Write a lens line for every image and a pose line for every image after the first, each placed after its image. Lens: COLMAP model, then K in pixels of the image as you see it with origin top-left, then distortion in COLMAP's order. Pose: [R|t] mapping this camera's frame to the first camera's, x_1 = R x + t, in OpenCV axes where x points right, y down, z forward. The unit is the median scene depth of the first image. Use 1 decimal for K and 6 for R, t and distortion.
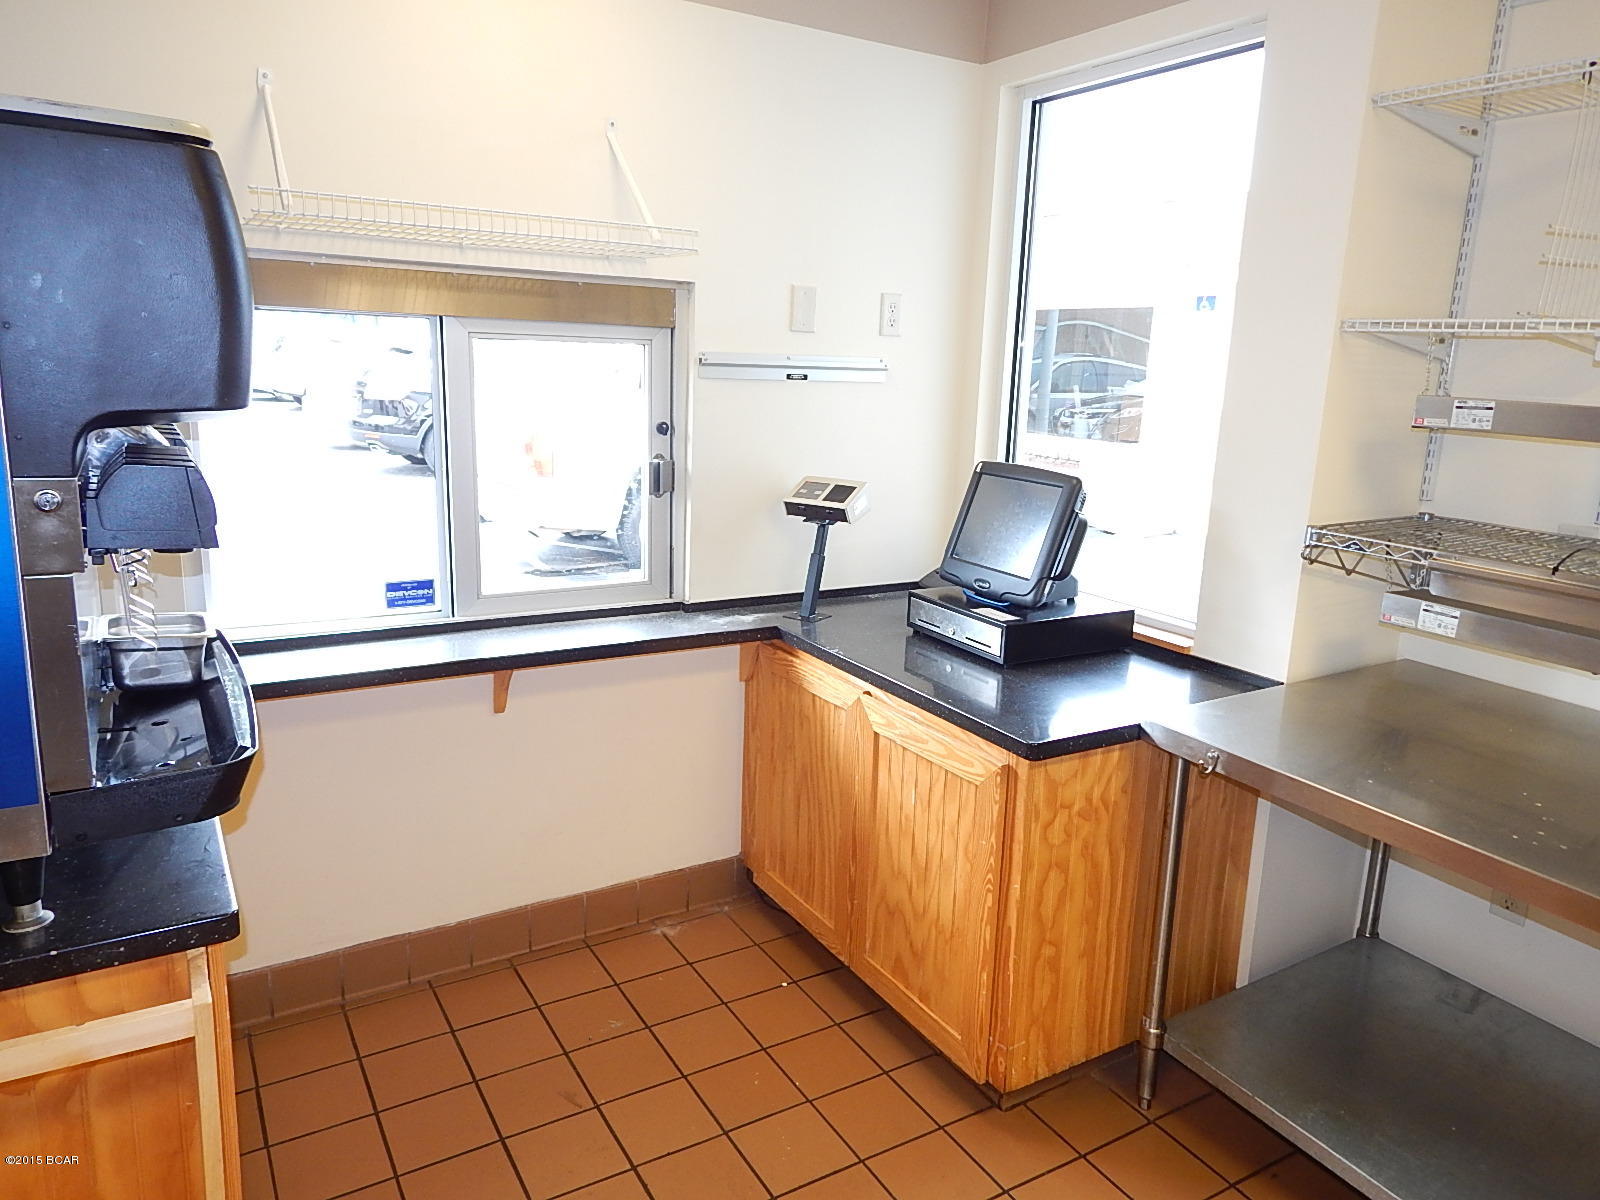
lens RADIAL K [[1077.0, 0, 802.7], [0, 1077.0, 596.5], [0, 0, 1]] dist [0.023355, -0.011069]
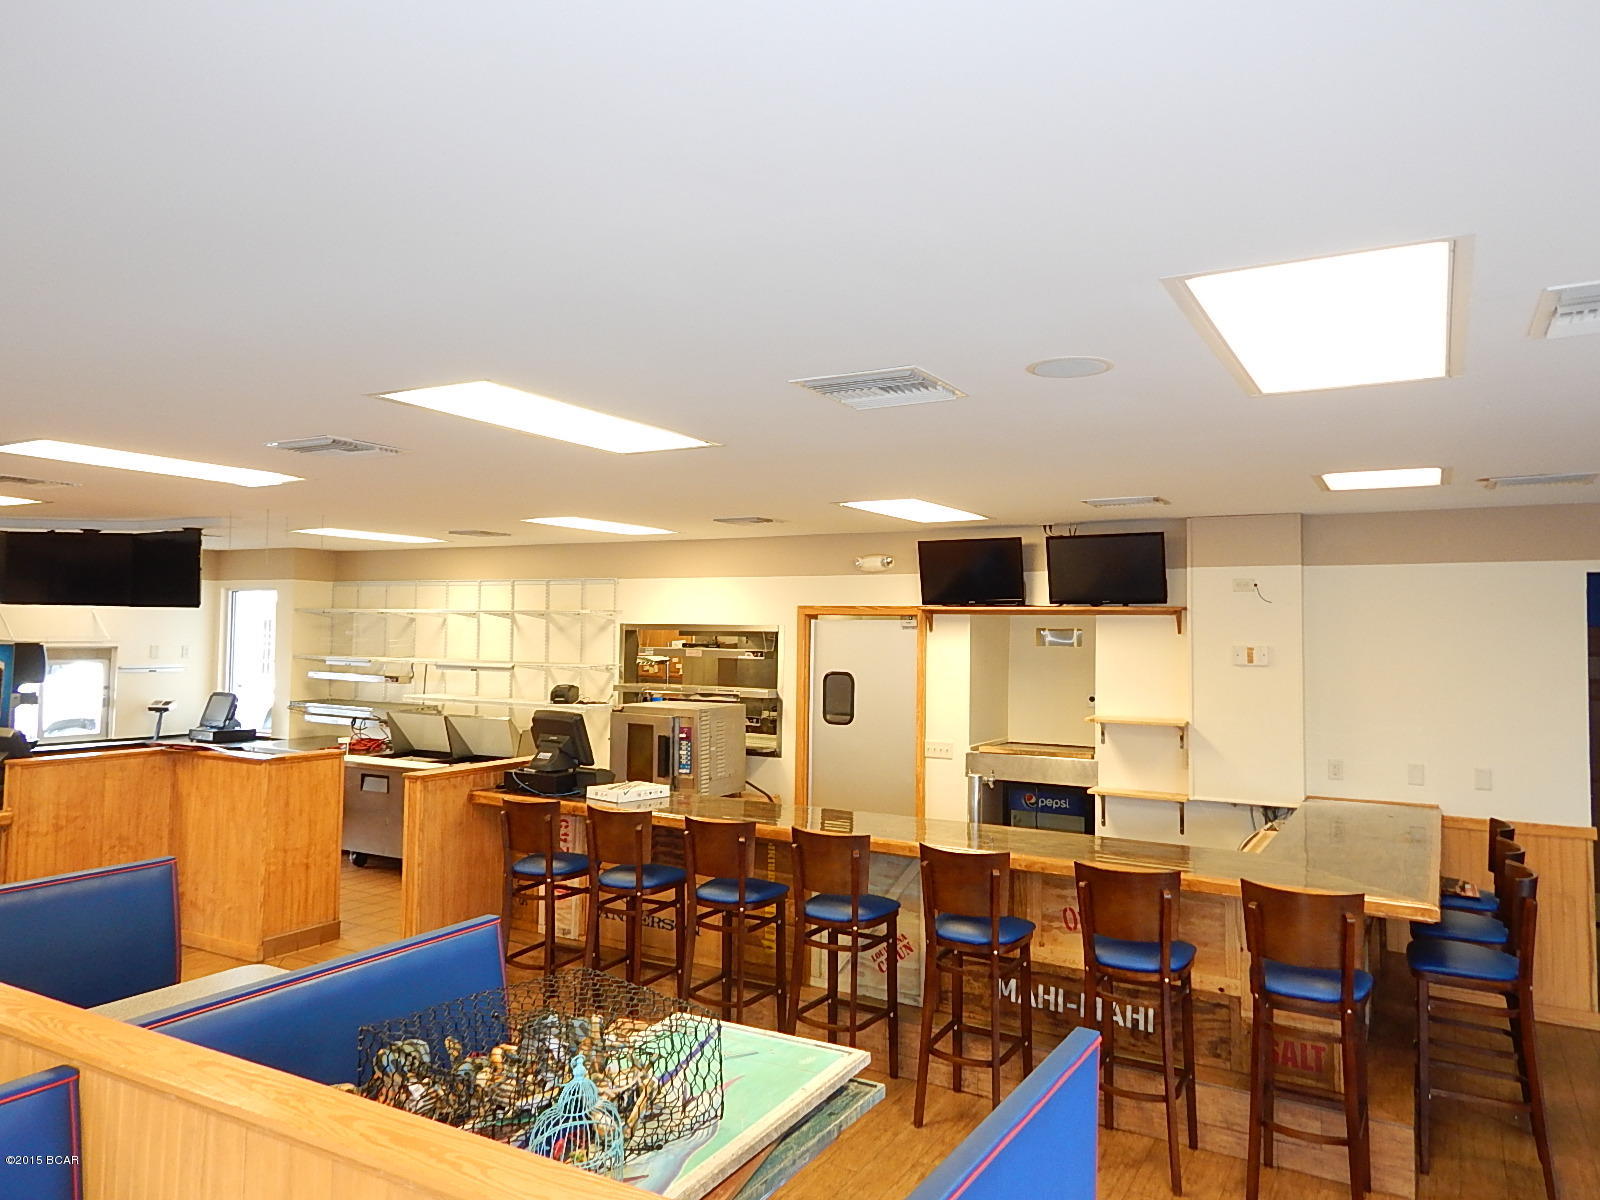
lens RADIAL K [[1077.0, 0, 802.2], [0, 1077.0, 597.5], [0, 0, 1]] dist [0.023355, -0.011069]
pose [[0.860963, -0.004457, 0.508648, 0.023672], [0.118168, 0.974357, -0.191480, 0.526781], [-0.494752, 0.224963, 0.839412, -3.305461]]
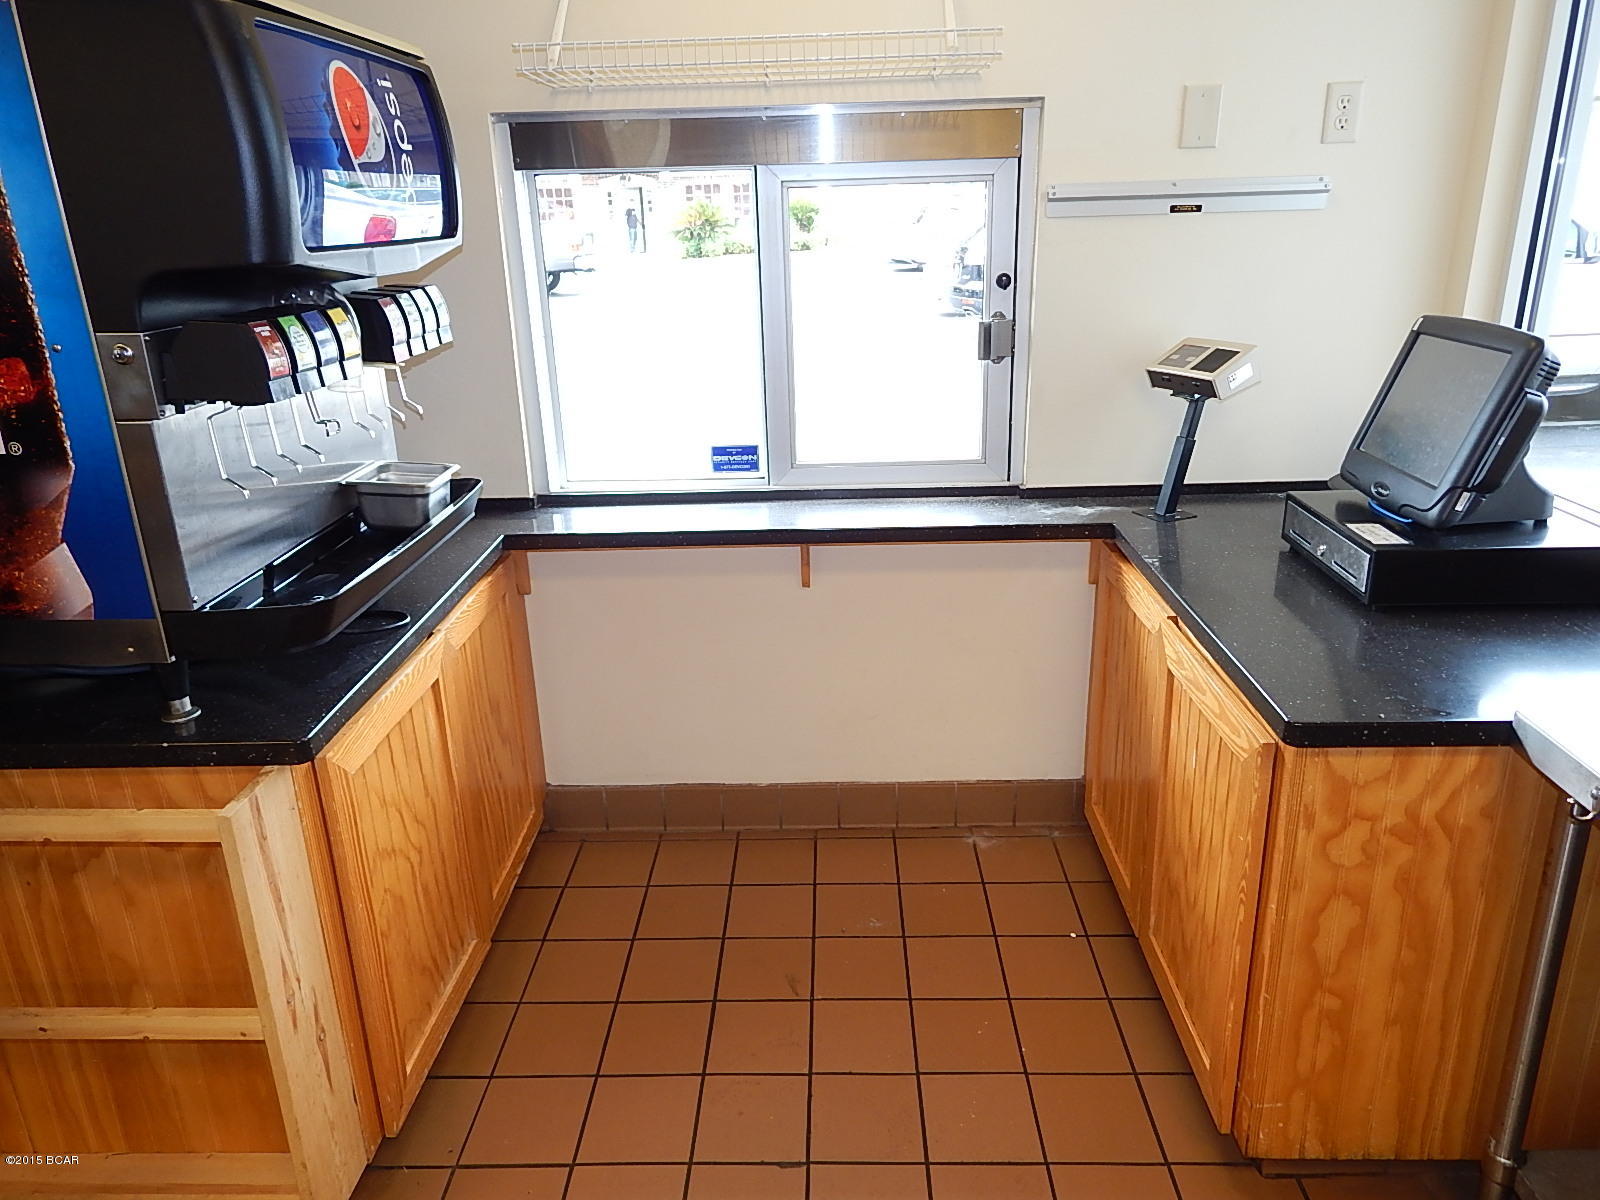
lens RADIAL K [[1077.0, 0, 800.8], [0, 1077.0, 595.6], [0, 0, 1]] dist [0.023355, -0.011069]
pose [[0.843077, 0.124067, -0.523287, 0.227465], [-0.060971, 0.988803, 0.136204, -0.016754], [0.534326, -0.082925, 0.841201, 0.179893]]
